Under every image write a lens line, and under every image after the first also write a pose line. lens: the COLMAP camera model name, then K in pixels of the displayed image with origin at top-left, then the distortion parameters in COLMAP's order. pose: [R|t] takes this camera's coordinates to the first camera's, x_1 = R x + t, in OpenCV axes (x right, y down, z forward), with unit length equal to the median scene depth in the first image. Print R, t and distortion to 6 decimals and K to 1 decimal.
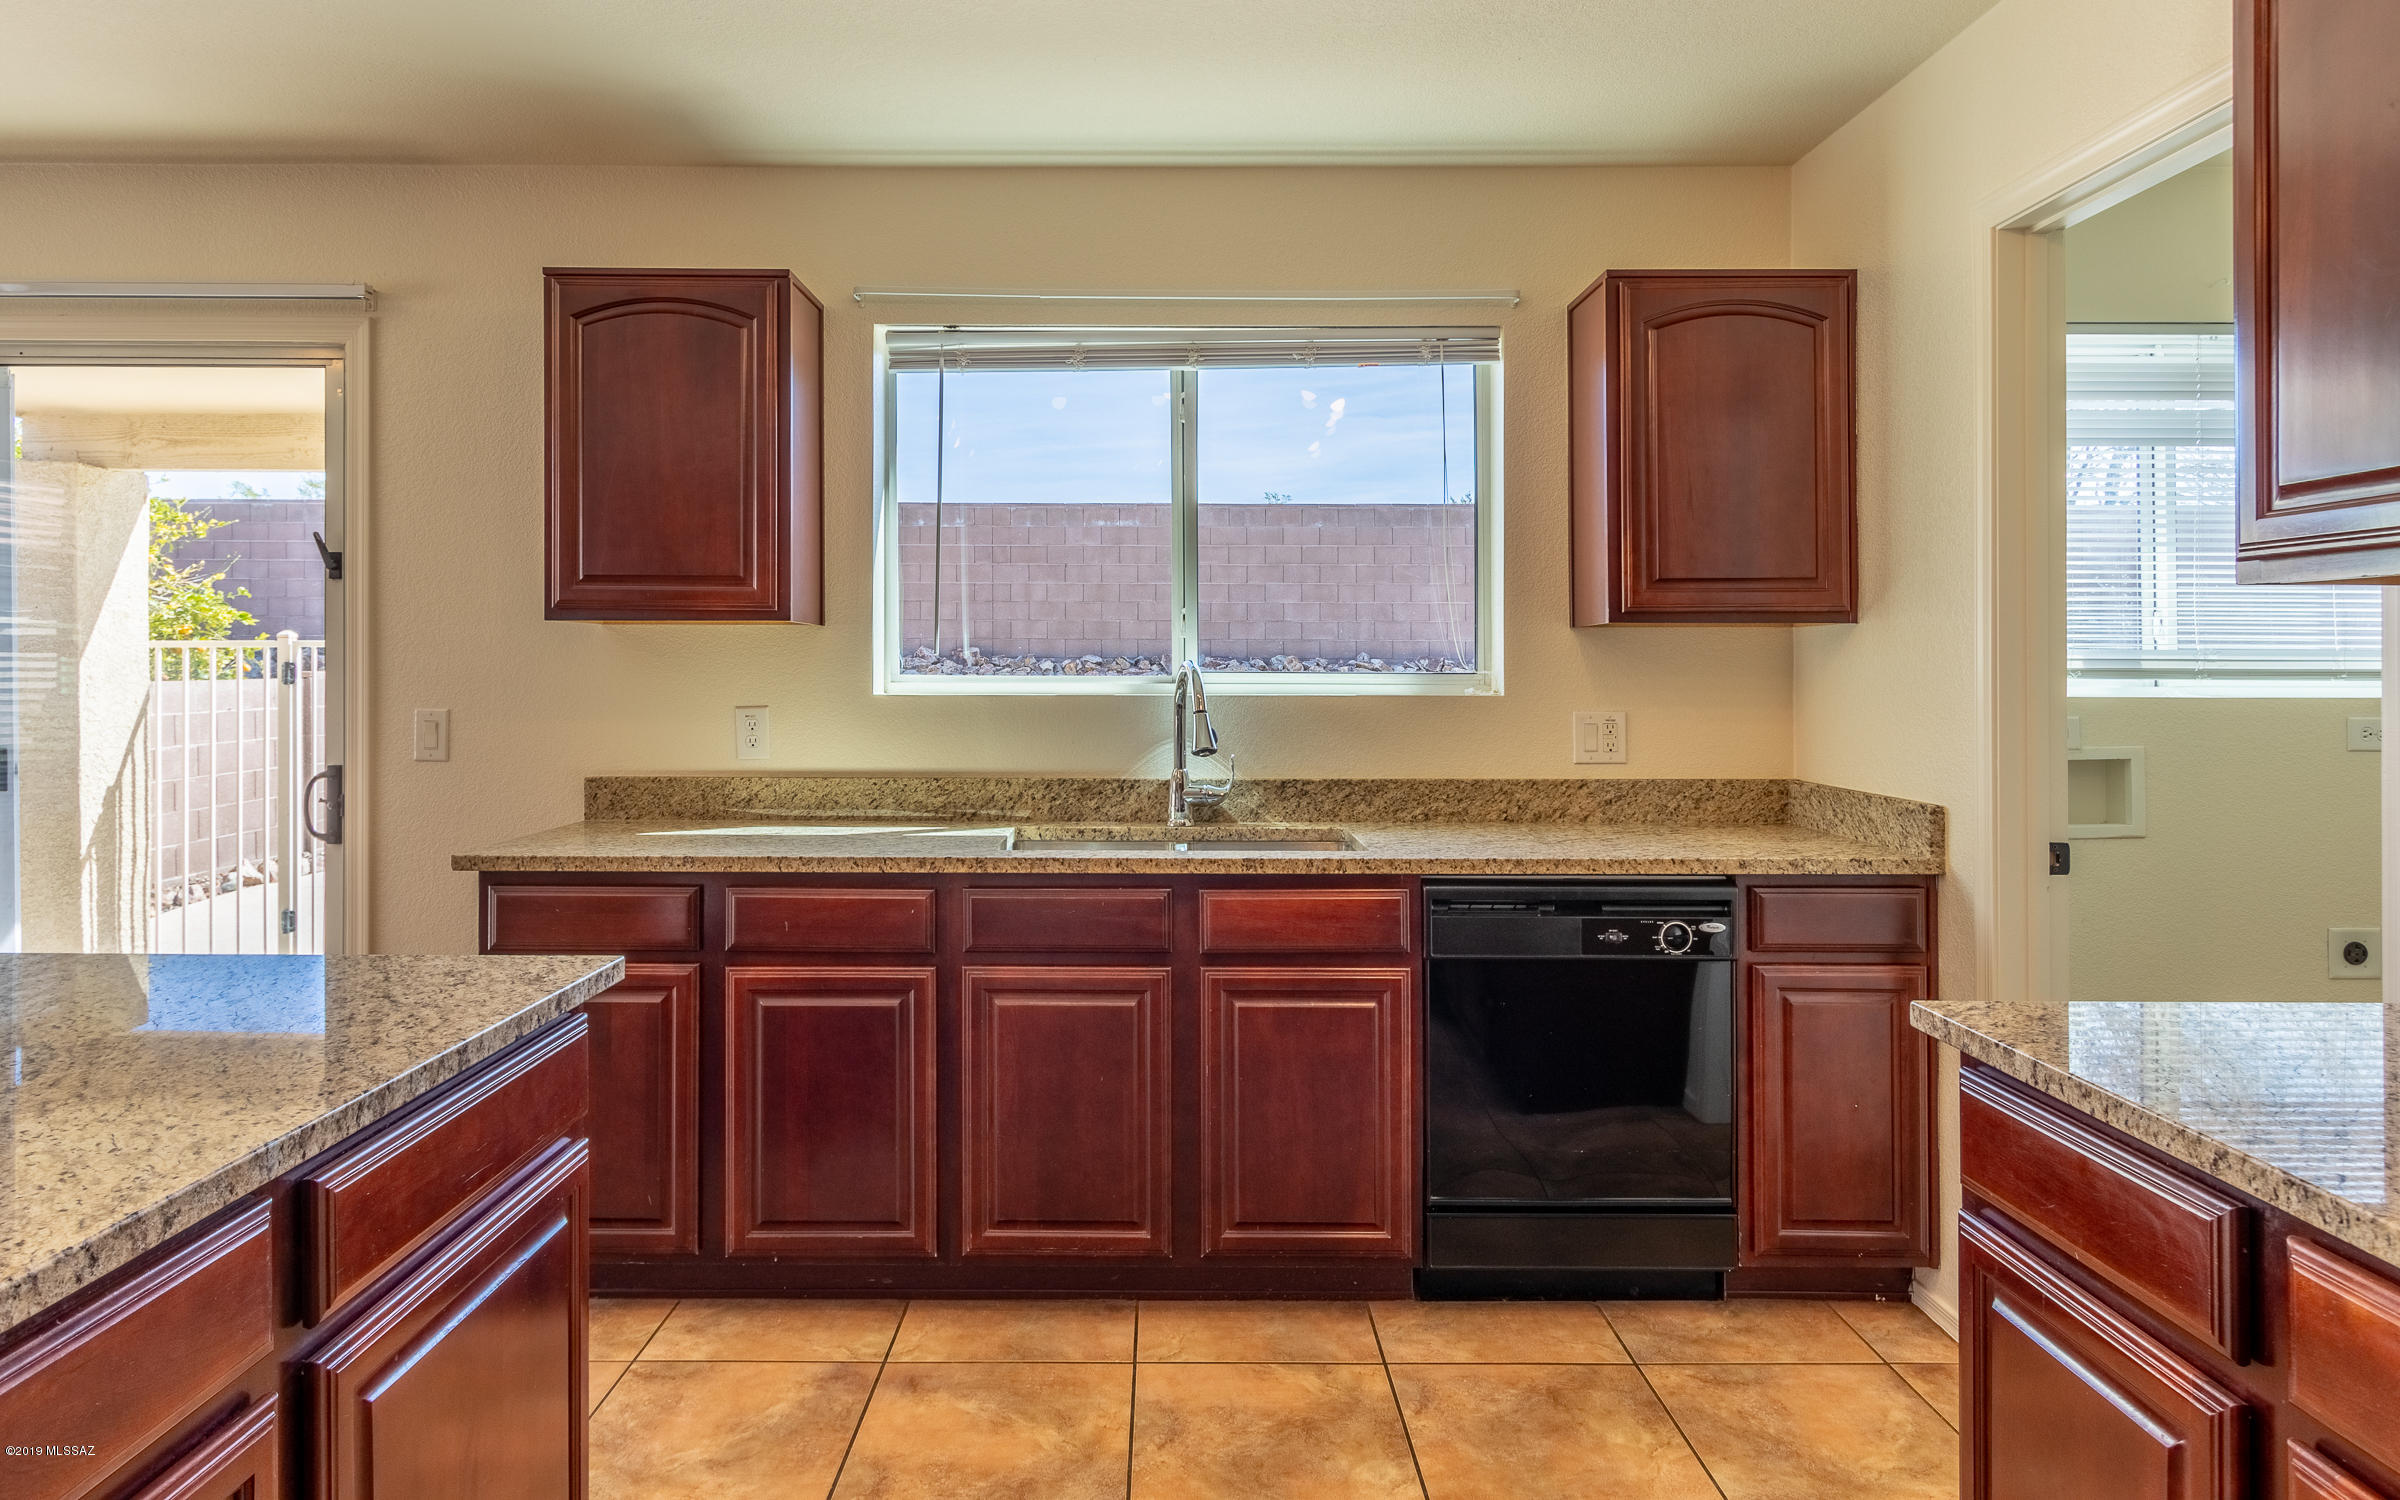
lens RADIAL K [[1419.8, 0, 1153.4], [0, 1419.8, 669.0], [0, 0, 1]] dist [0.008959, -0.003346]
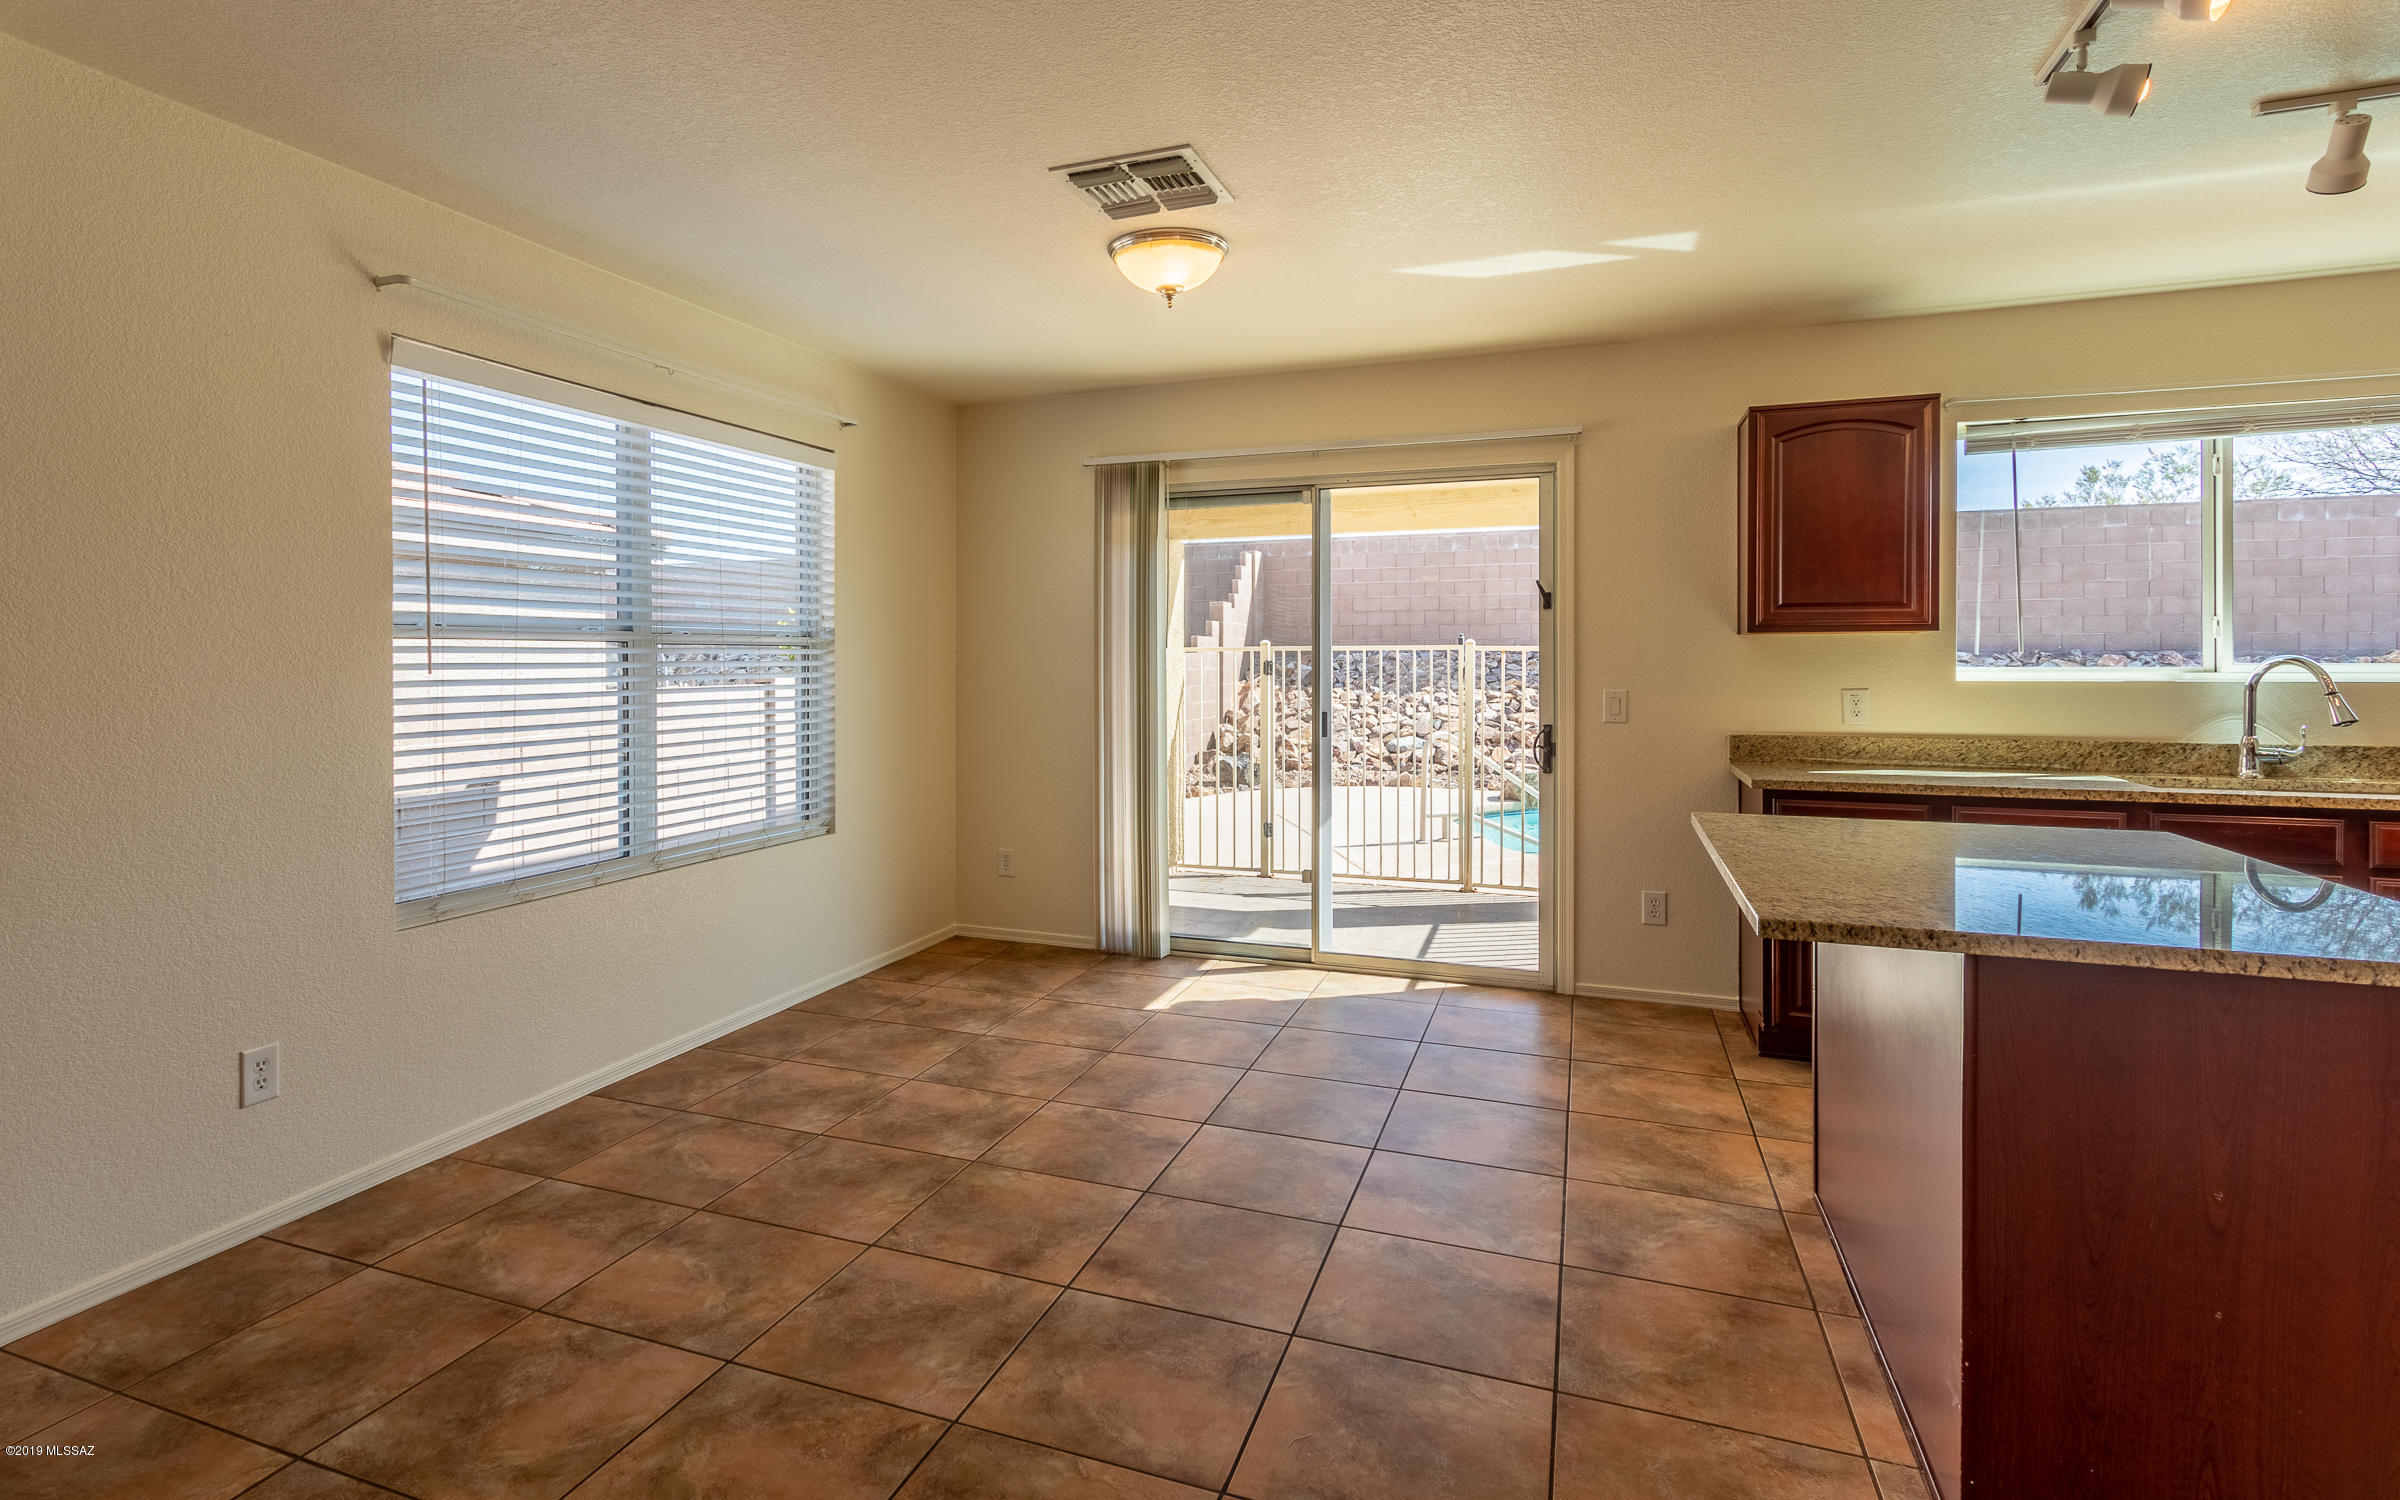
lens RADIAL K [[1179.5, 0, 1103.5], [0, 1179.5, 668.4], [0, 0, 1]] dist [0.006724, -0.001167]
pose [[0.928144, -0.003360, -0.372206, -0.566423], [0.004714, 0.999985, 0.002727, -0.001975], [0.372191, -0.004286, 0.928146, -0.438071]]
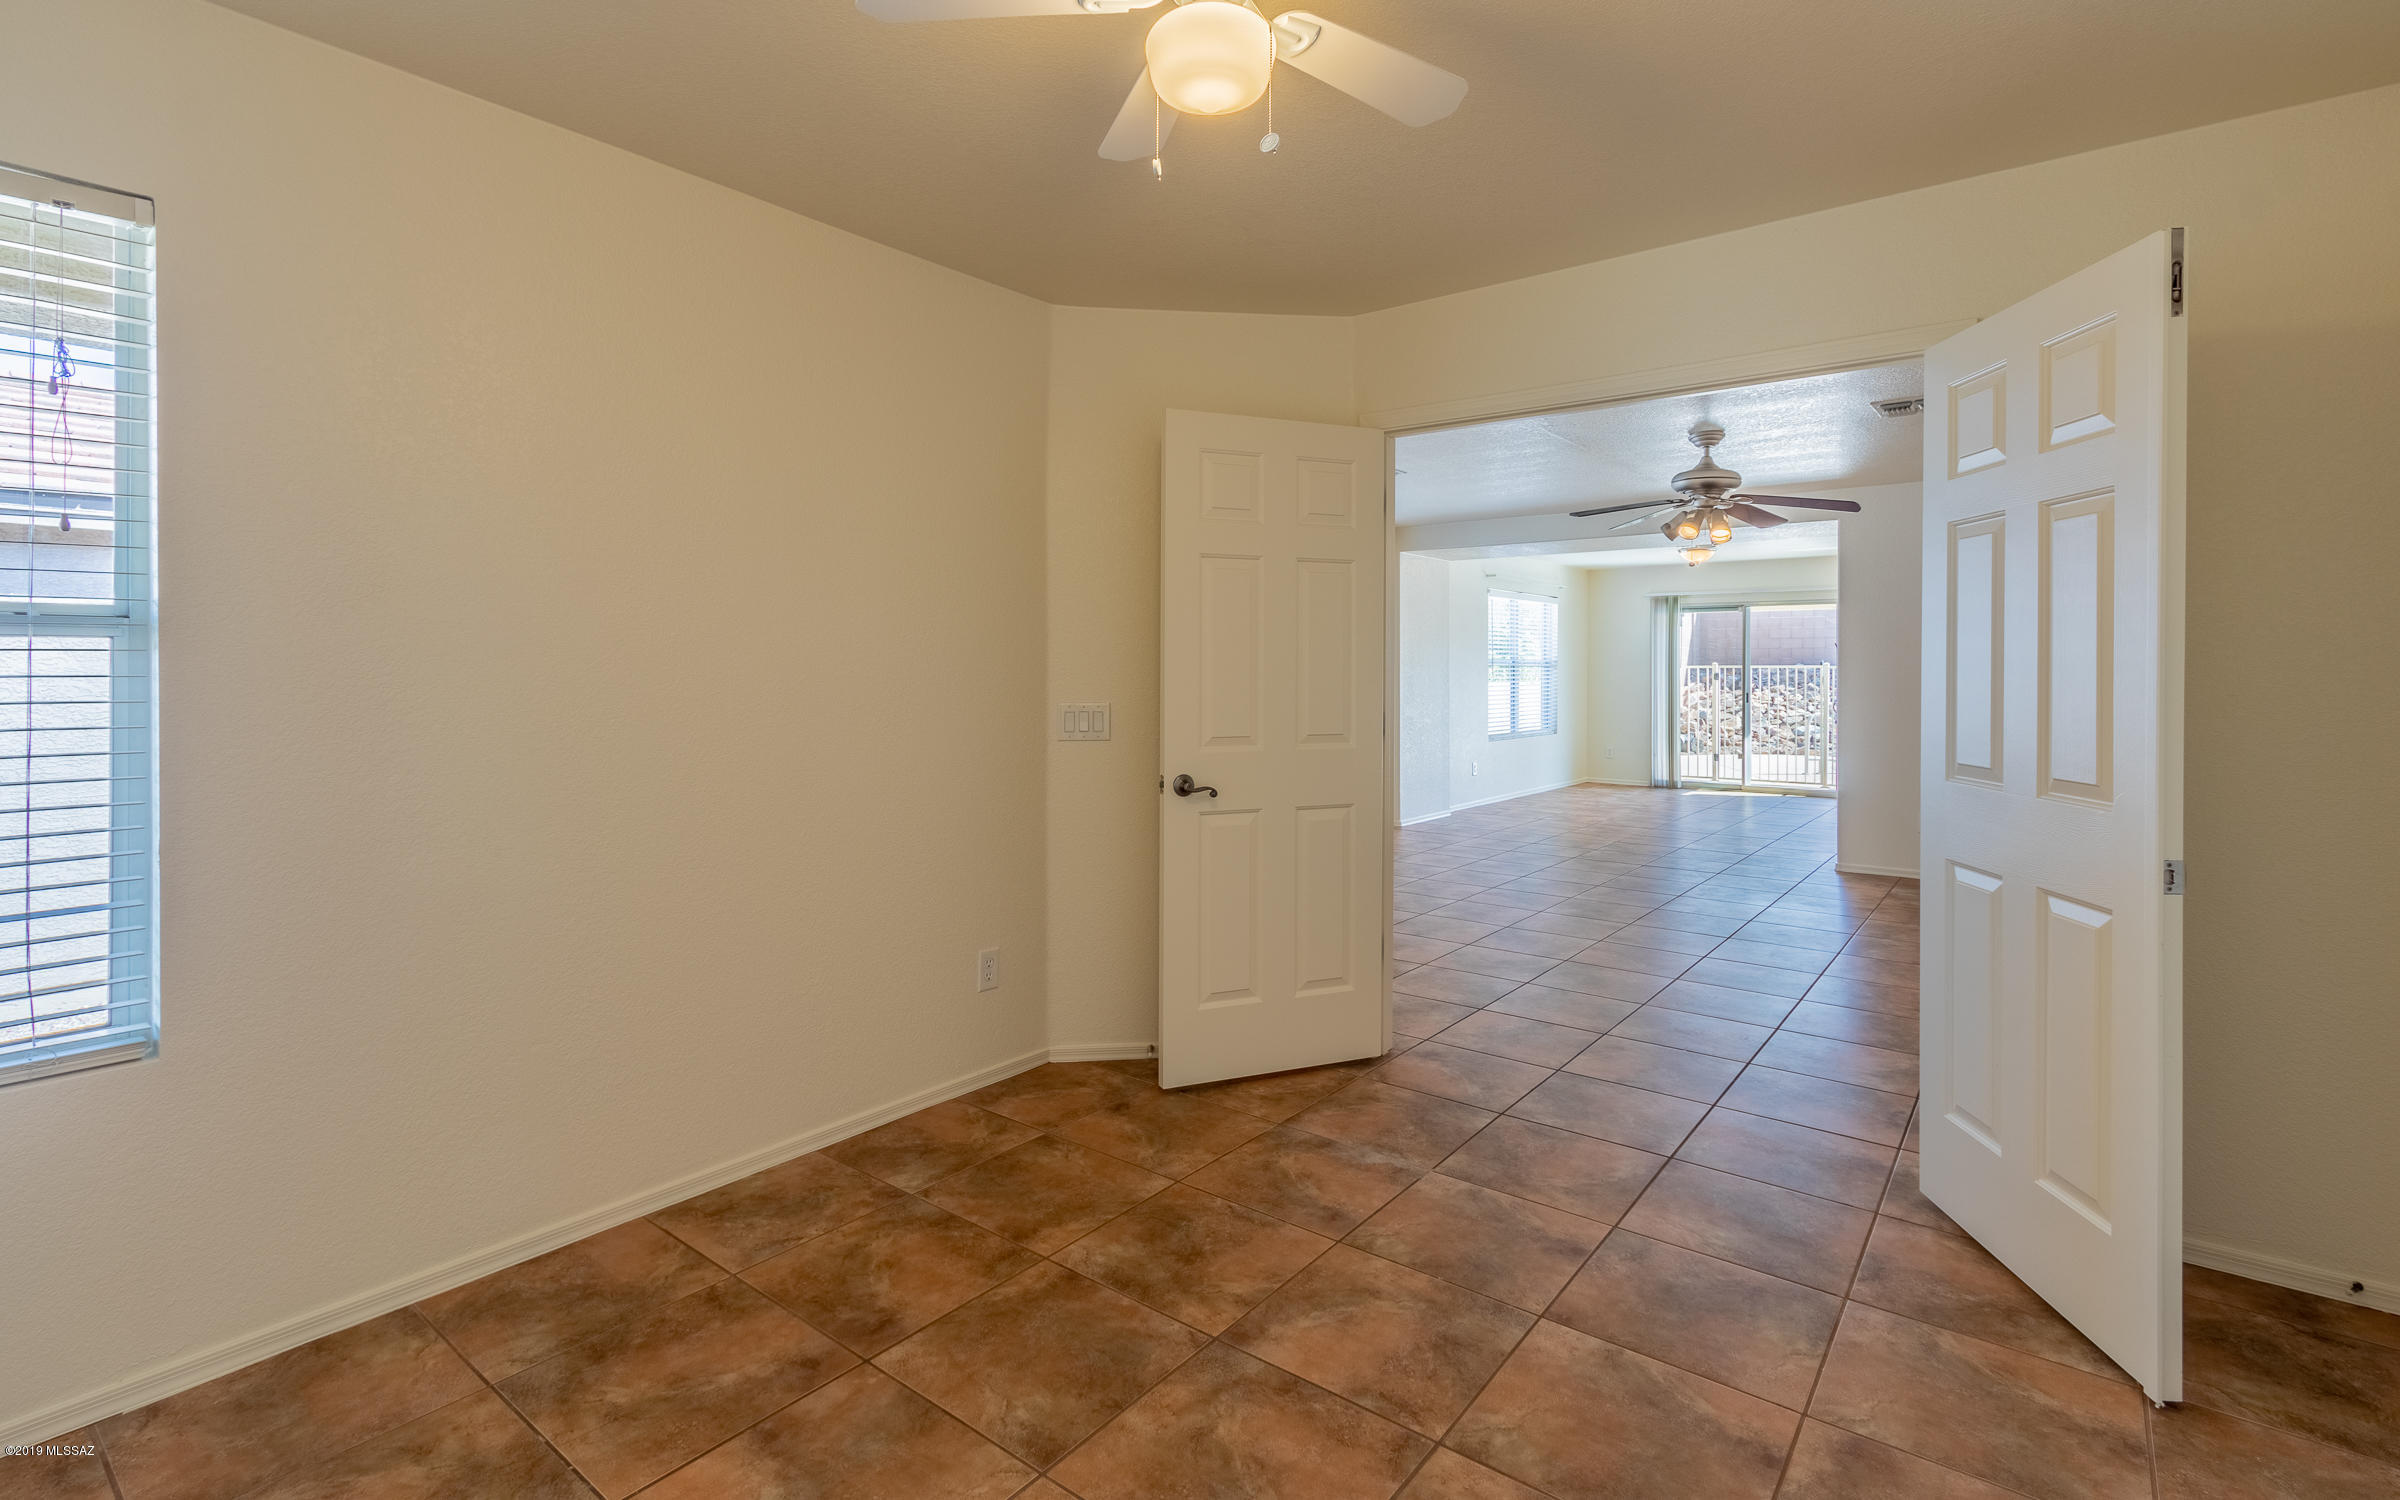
lens RADIAL K [[1145.4, 0, 1189.4], [0, 1145.4, 679.2], [0, 0, 1]] dist [-0.003700, -0.000812]
pose [[0.796267, 0.002714, -0.604940, -0.059831], [-0.001345, 0.999995, 0.002715, 0.004652], [0.604944, -0.001349, 0.796267, -3.000809]]
